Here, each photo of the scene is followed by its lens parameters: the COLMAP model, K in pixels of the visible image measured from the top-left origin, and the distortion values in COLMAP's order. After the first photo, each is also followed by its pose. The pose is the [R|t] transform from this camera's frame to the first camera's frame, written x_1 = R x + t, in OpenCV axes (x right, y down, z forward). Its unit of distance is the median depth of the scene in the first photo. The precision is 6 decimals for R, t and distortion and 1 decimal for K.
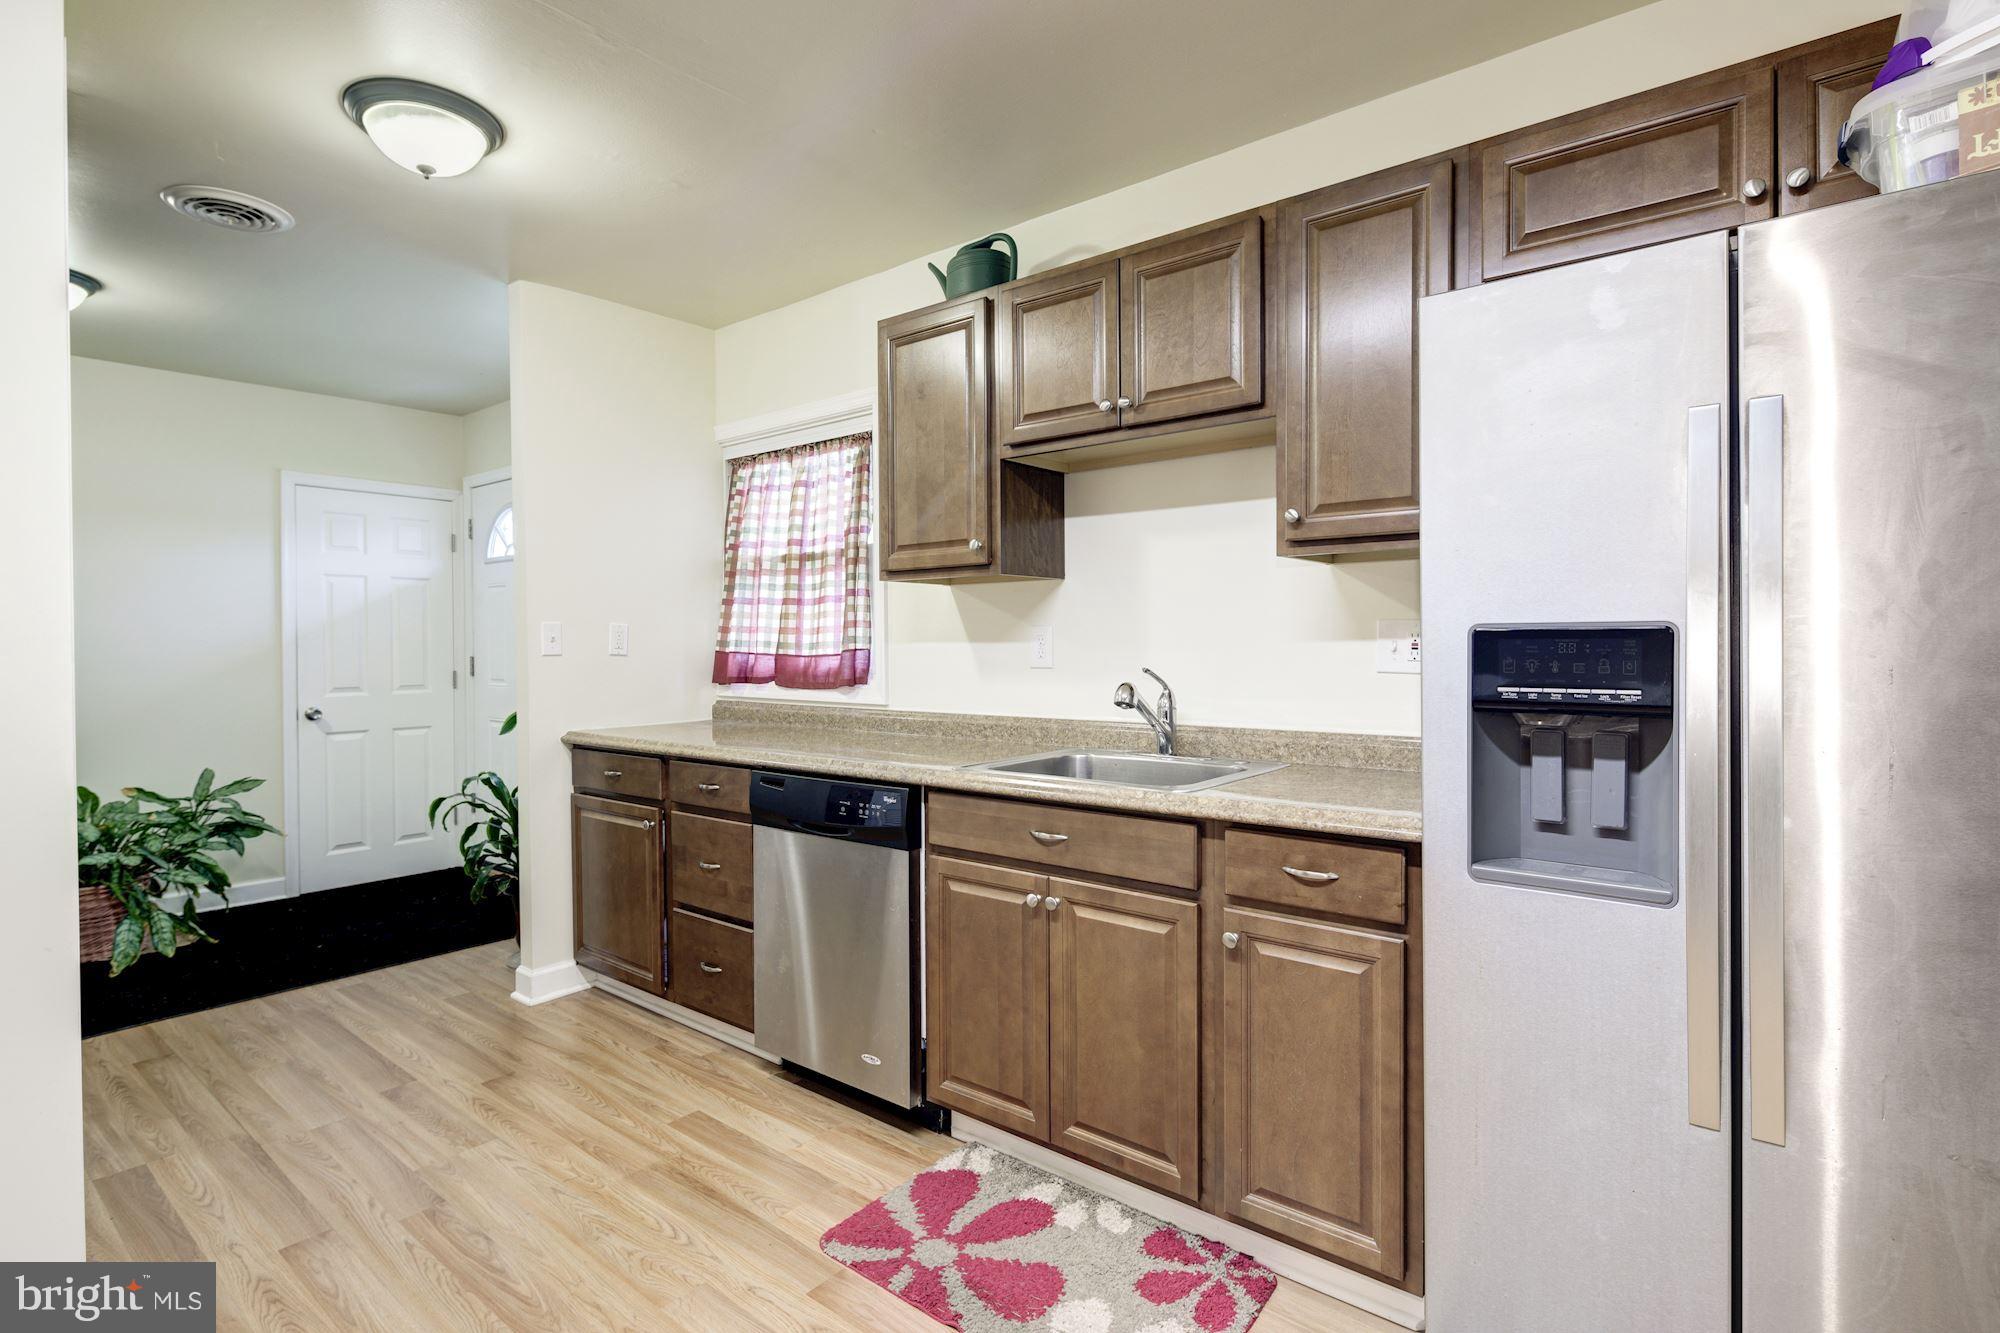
lens RADIAL K [[965.2, 0, 998.8], [0, 965.2, 652.6], [0, 0, 1]] dist [0.004763, -0.004945]
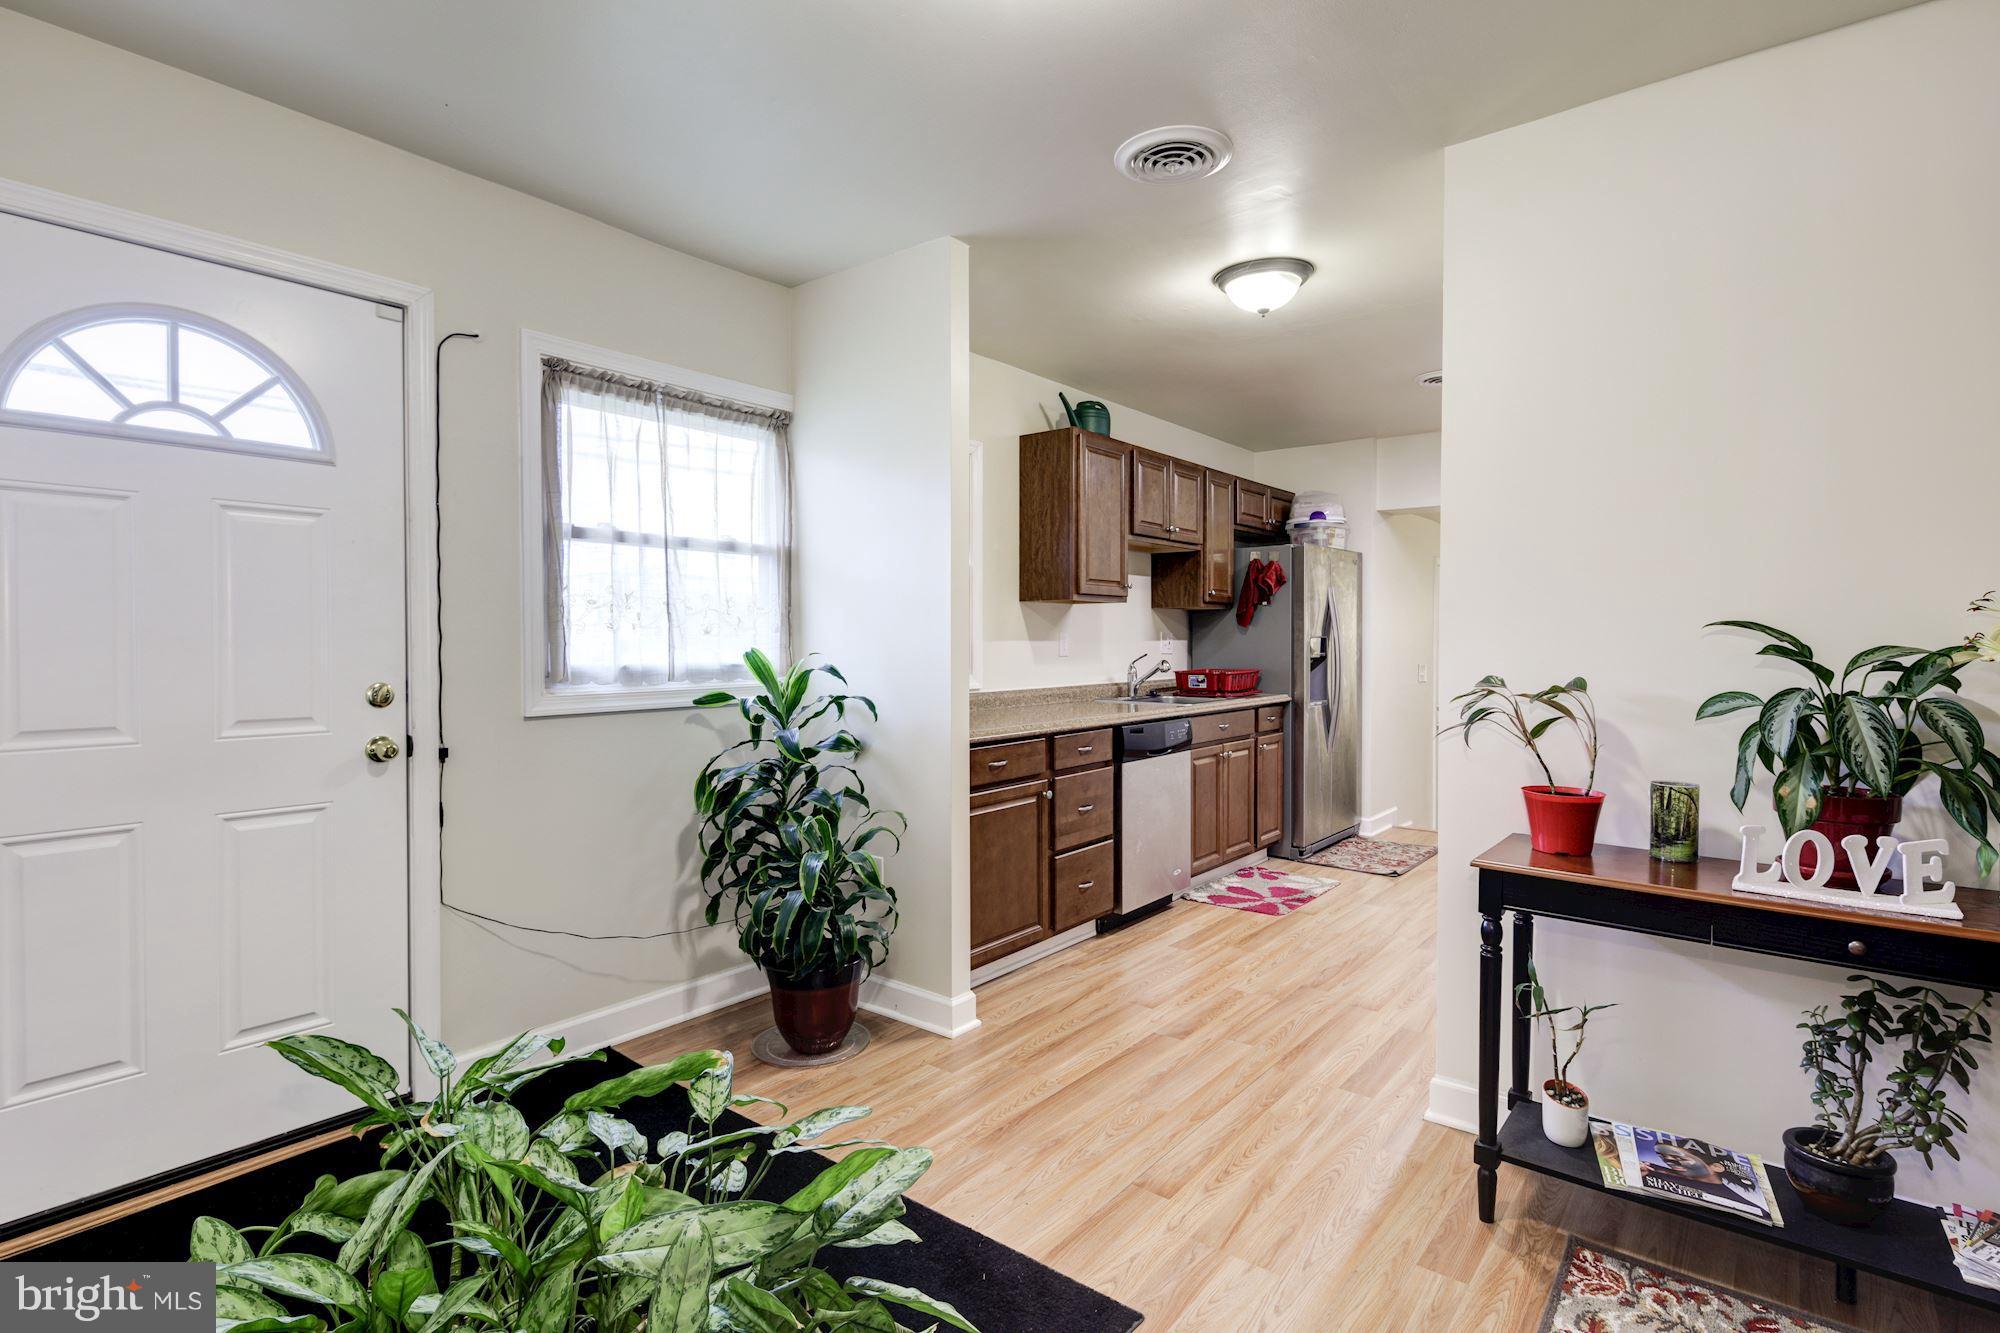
lens RADIAL K [[968.9, 0, 997.7], [0, 968.9, 655.4], [0, 0, 1]] dist [0.002222, -0.001685]
pose [[0.003138, -0.011710, 0.999927, -2.096699], [0.009692, 0.999885, 0.011679, -0.008535], [-0.999948, 0.009655, 0.003251, 1.434207]]
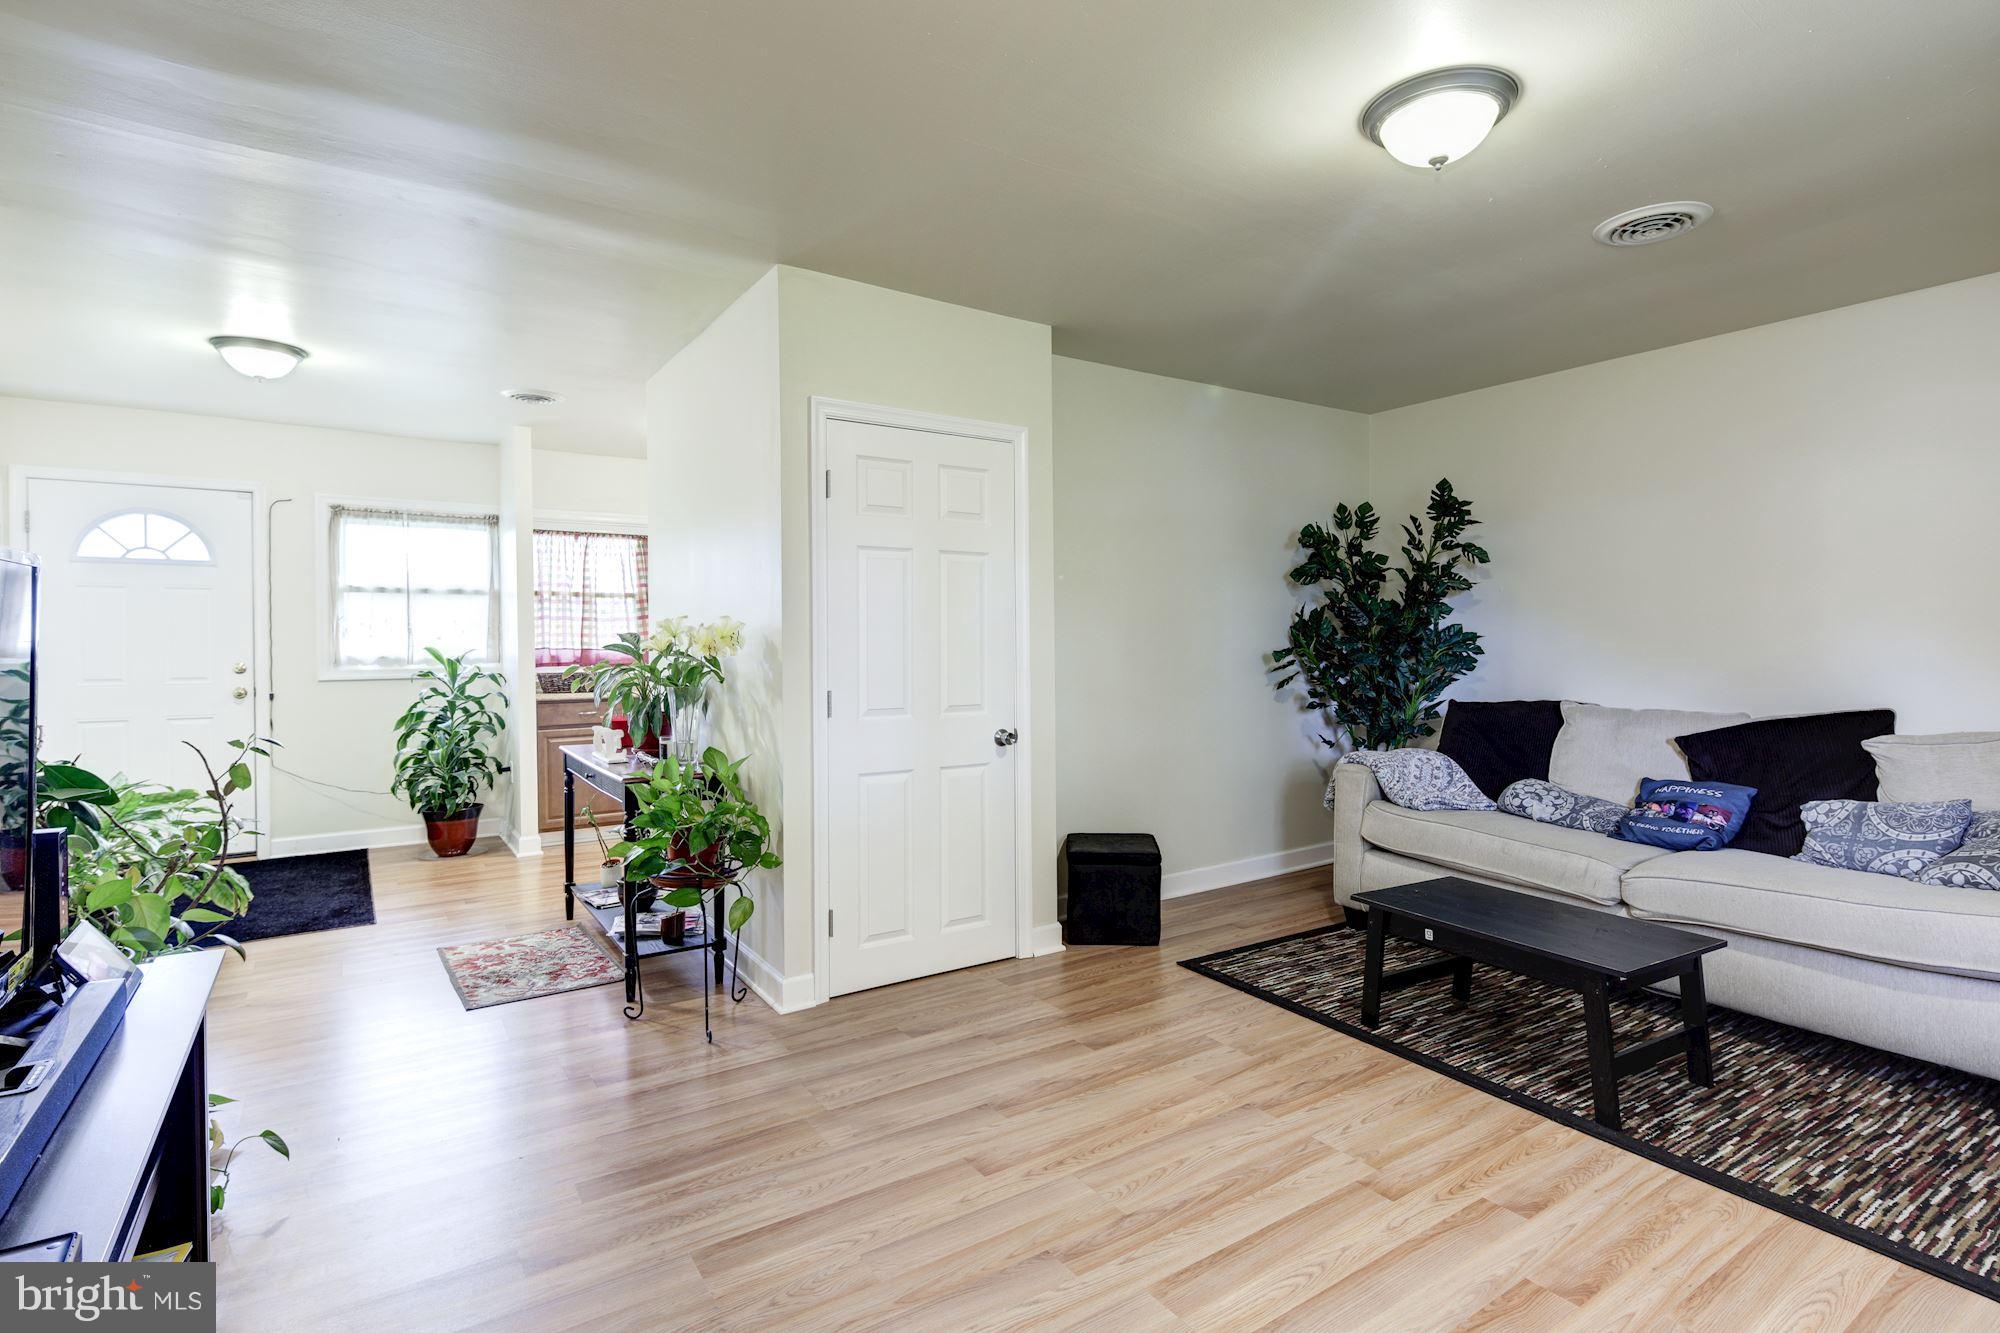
lens RADIAL K [[965.2, 0, 998.8], [0, 965.2, 652.6], [0, 0, 1]] dist [0.004763, -0.004945]
pose [[0.298154, -0.009250, 0.954473, -2.757752], [0.012460, 0.999906, 0.005798, 0.013220], [-0.954436, 0.010164, 0.298241, -0.425936]]
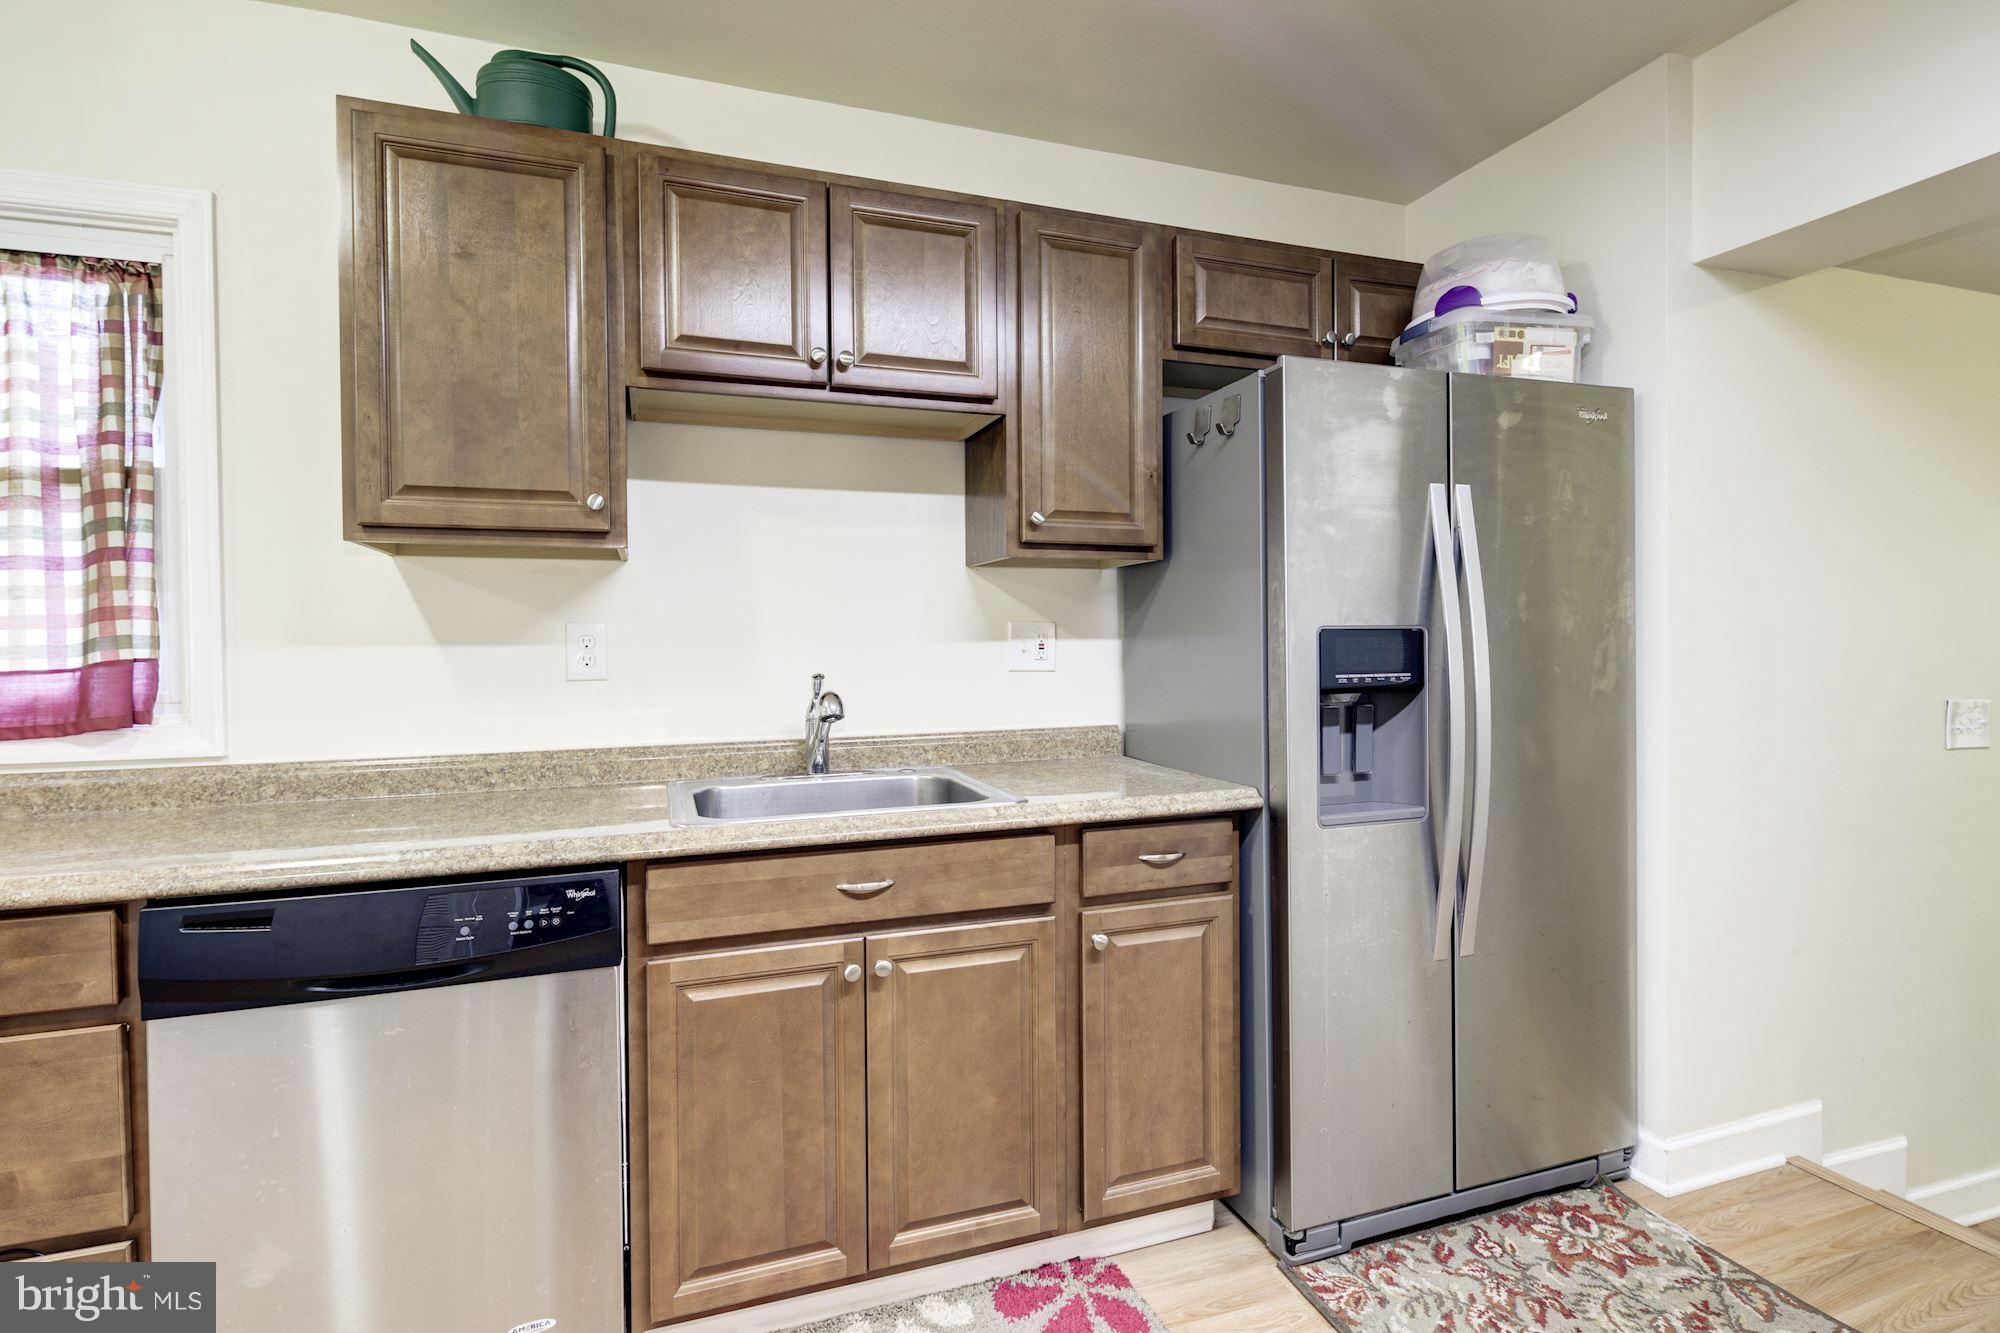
lens RADIAL K [[965.2, 0, 998.8], [0, 965.2, 652.6], [0, 0, 1]] dist [0.004763, -0.004945]
pose [[0.524682, -0.008979, 0.851251, -0.531398], [0.014534, 0.999893, 0.001588, -0.001794], [-0.851175, 0.011539, 0.524756, 0.457762]]
